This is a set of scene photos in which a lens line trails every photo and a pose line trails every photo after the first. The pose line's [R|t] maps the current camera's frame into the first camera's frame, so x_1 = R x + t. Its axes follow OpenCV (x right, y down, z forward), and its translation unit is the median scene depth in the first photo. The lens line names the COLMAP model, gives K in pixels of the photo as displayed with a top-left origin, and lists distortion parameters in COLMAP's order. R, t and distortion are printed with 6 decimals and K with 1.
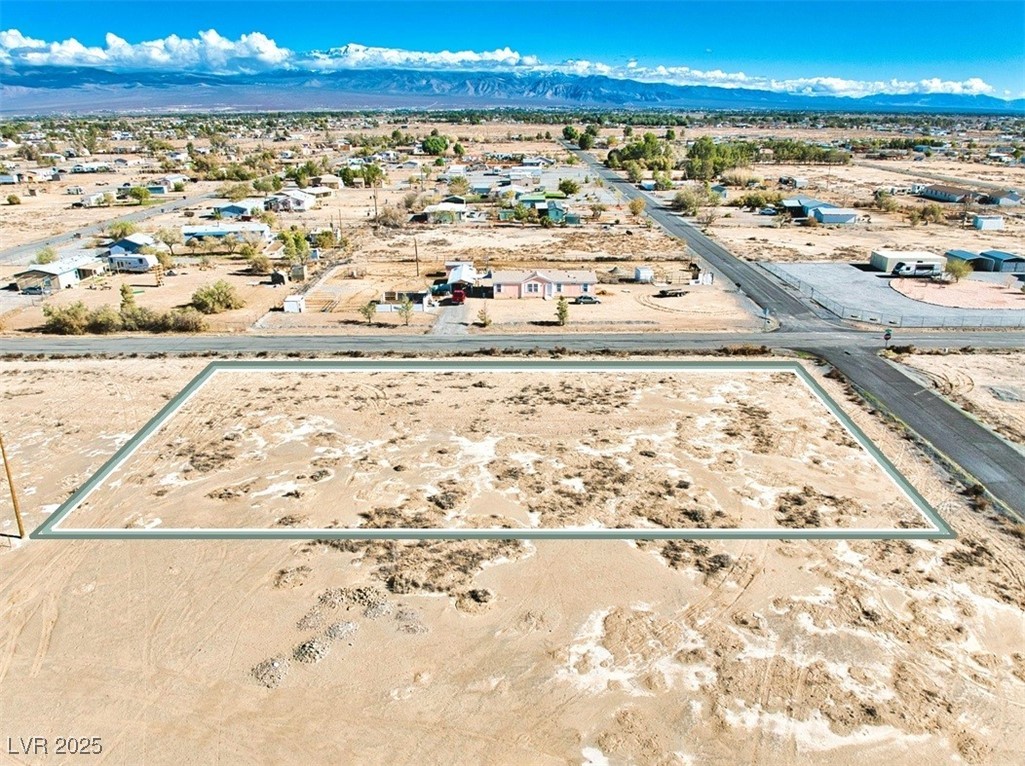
lens RADIAL K [[752.2, 0, 515.0], [0, 752.2, 384.4], [0, 0, 1]] dist [-0.038600, -0.004291]
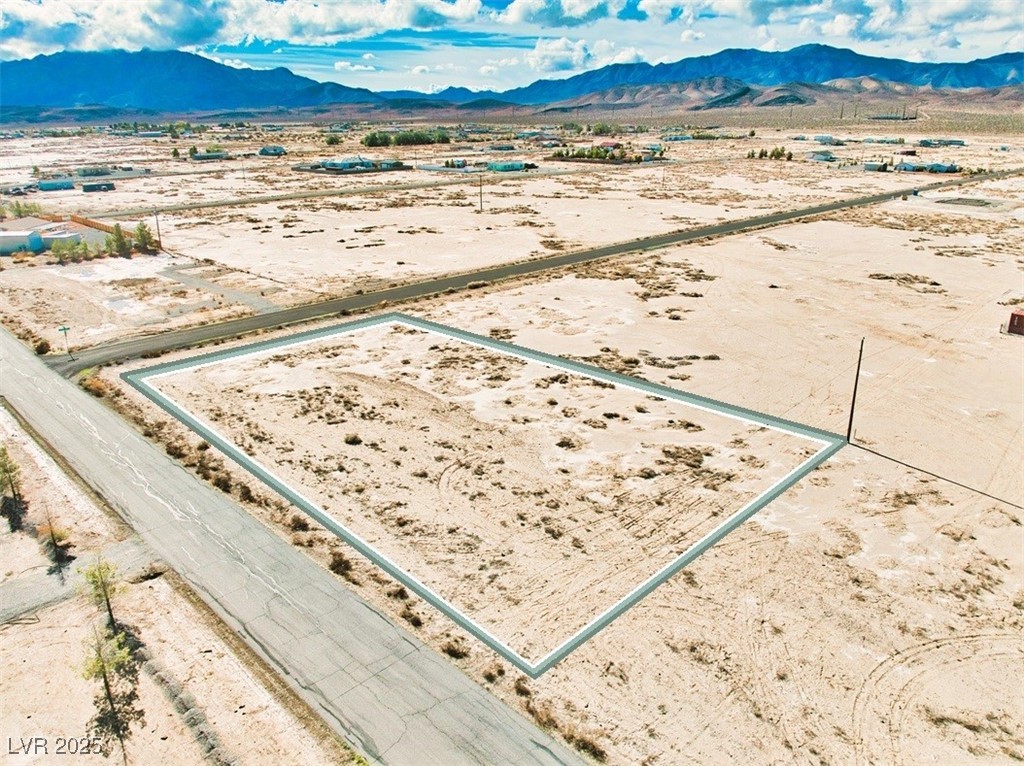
lens RADIAL K [[748.9, 0, 514.3], [0, 748.9, 385.0], [0, 0, 1]] dist [-0.036191, -0.007059]
pose [[-0.701211, -0.237297, 0.672304, -0.682514], [0.250857, 0.800566, 0.544211, -0.435057], [-0.667363, 0.550259, -0.501838, 1.219910]]
